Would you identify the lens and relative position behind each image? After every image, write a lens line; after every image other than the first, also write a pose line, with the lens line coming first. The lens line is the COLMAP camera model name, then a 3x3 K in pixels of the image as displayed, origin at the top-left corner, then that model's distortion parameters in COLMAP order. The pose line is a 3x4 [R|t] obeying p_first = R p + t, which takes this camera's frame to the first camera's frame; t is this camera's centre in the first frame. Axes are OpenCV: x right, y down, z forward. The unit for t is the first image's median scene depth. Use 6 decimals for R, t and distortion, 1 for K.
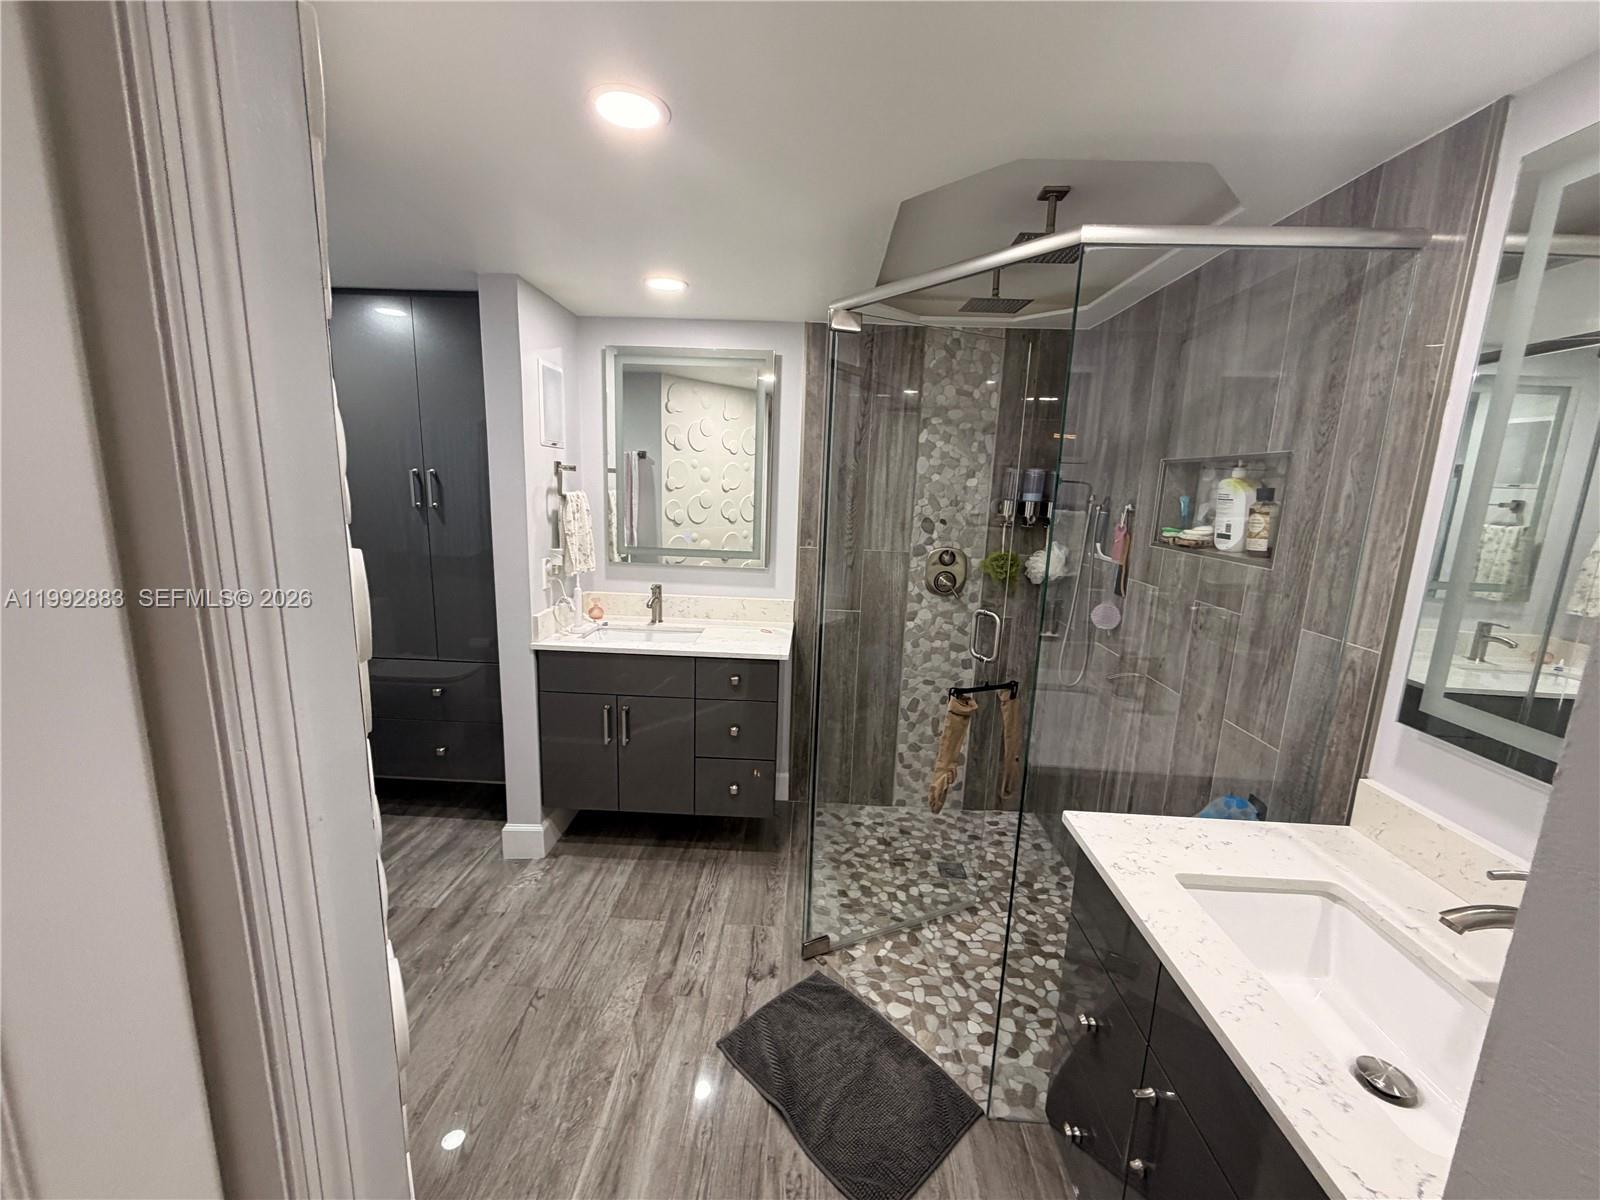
lens RADIAL K [[624.2, 0, 800.0], [0, 624.2, 600.0], [0, 0, 1]] dist [-0.001568, 0.000024]
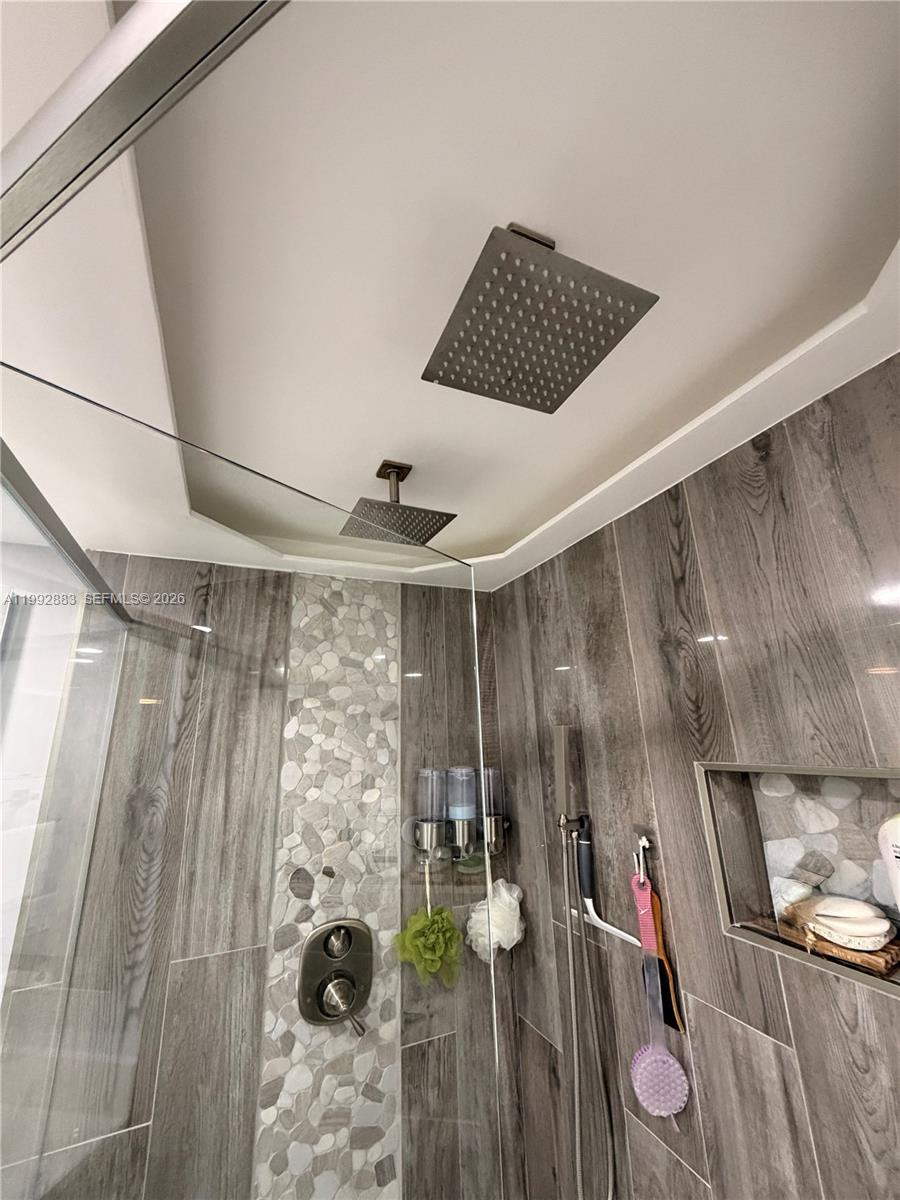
lens RADIAL K [[468.2, 0, 450.1], [0, 468.2, 595.3], [0, 0, 1]] dist [-0.001568, 0.000024]
pose [[0.895411, 0.065472, 0.440402, 0.123293], [0.148220, 0.888880, -0.433501, -0.151543], [-0.419846, 0.453437, 0.786208, 0.494878]]
